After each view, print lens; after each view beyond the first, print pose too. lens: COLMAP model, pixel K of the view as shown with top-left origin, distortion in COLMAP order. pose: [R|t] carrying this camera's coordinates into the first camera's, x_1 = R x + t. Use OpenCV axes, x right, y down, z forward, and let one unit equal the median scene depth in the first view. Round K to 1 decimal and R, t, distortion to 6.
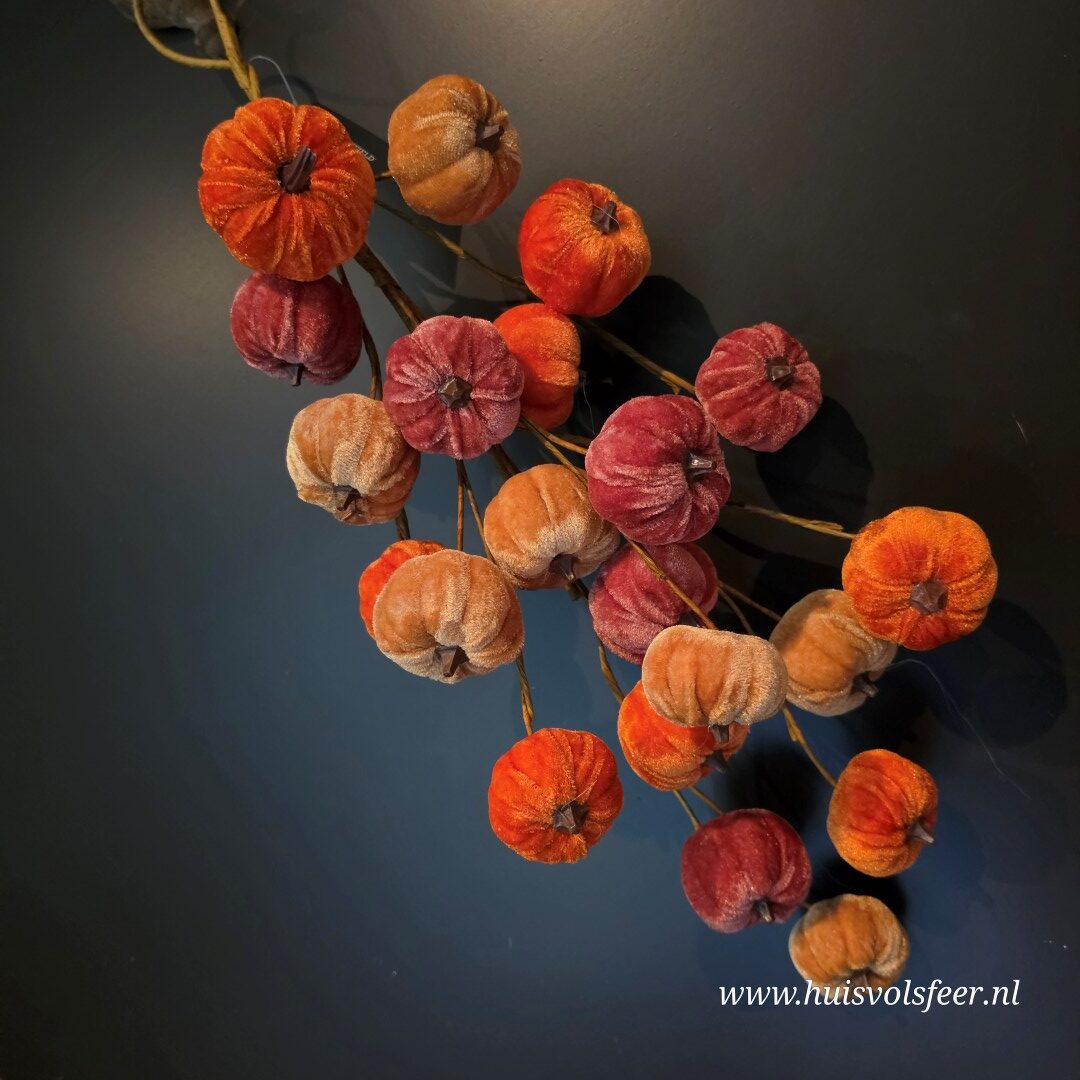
lens RADIAL K [[996.9, 0, 540.0], [0, 996.9, 540.0], [0, 0, 1]] dist [0.145177, -0.276166]
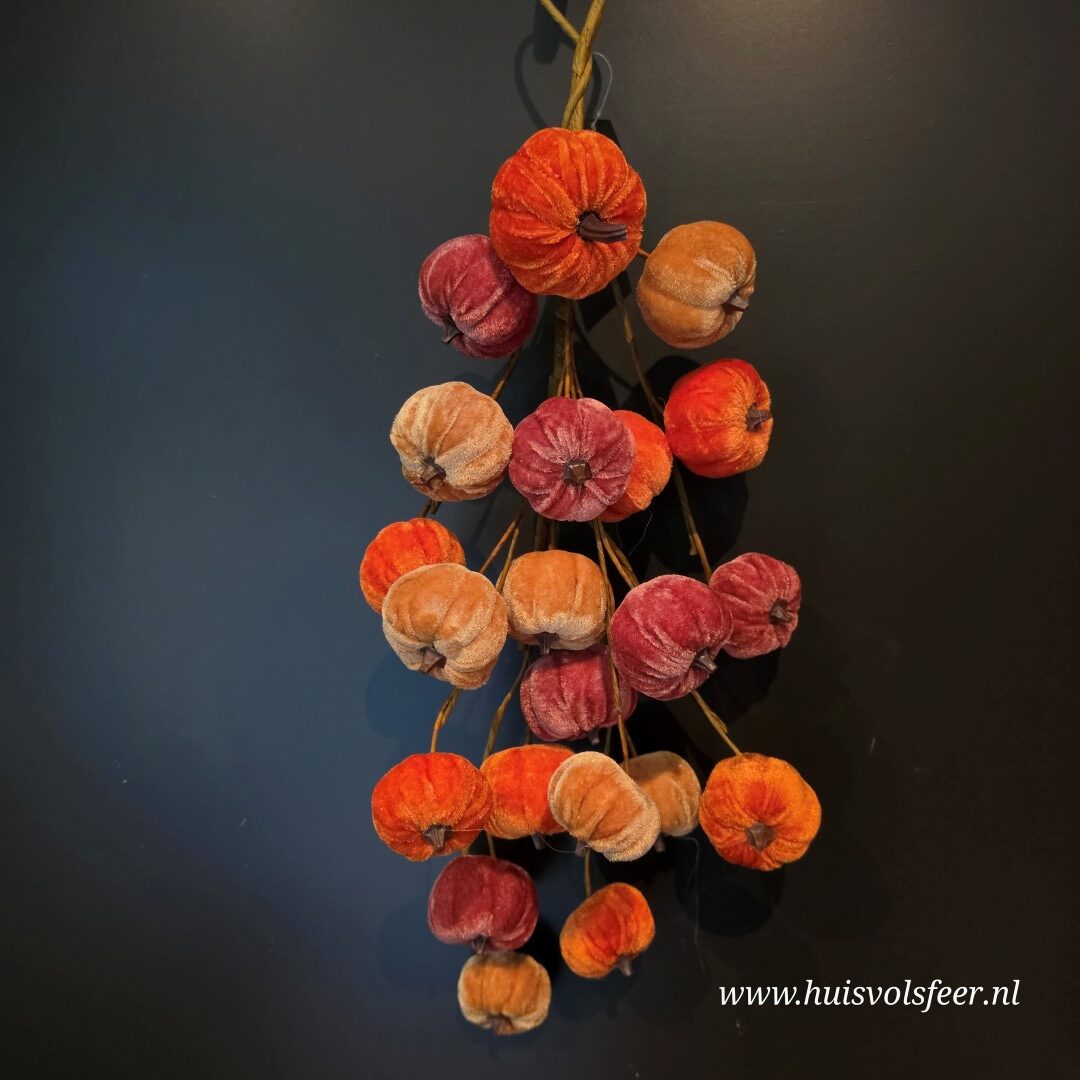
lens RADIAL K [[996.9, 0, 540.0], [0, 996.9, 540.0], [0, 0, 1]] dist [0.145177, -0.276166]
pose [[0.753454, 0.591735, 0.286629, -0.385756], [-0.621153, 0.783541, 0.015217, -0.077390], [-0.215581, -0.189506, 0.957921, -0.078105]]
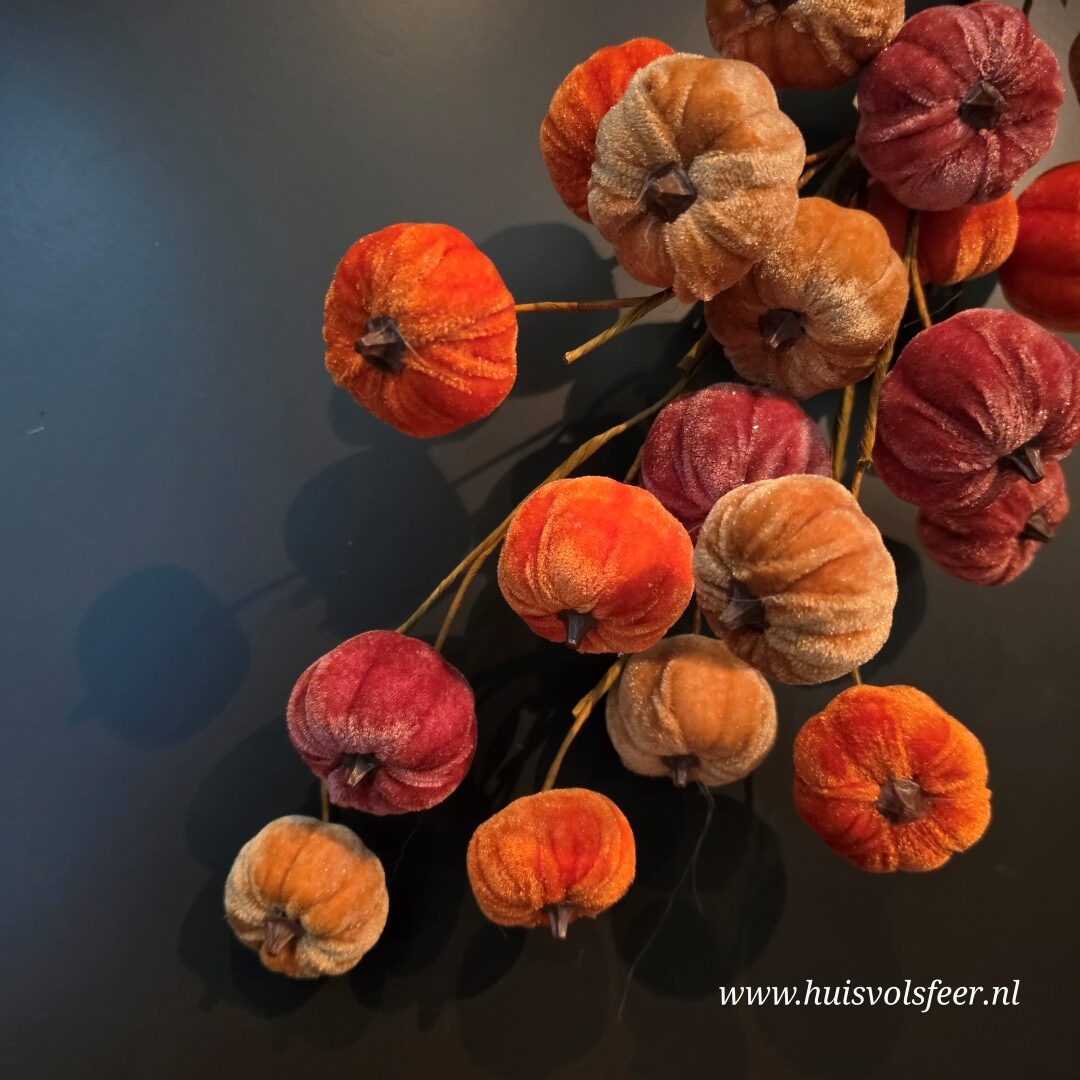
lens RADIAL K [[996.9, 0, 540.0], [0, 996.9, 540.0], [0, 0, 1]] dist [0.145177, -0.276166]
pose [[0.276874, 0.929495, 0.243681, -0.059797], [-0.902331, 0.338683, -0.266630, 0.420848], [-0.330362, -0.146058, 0.932485, 0.385642]]
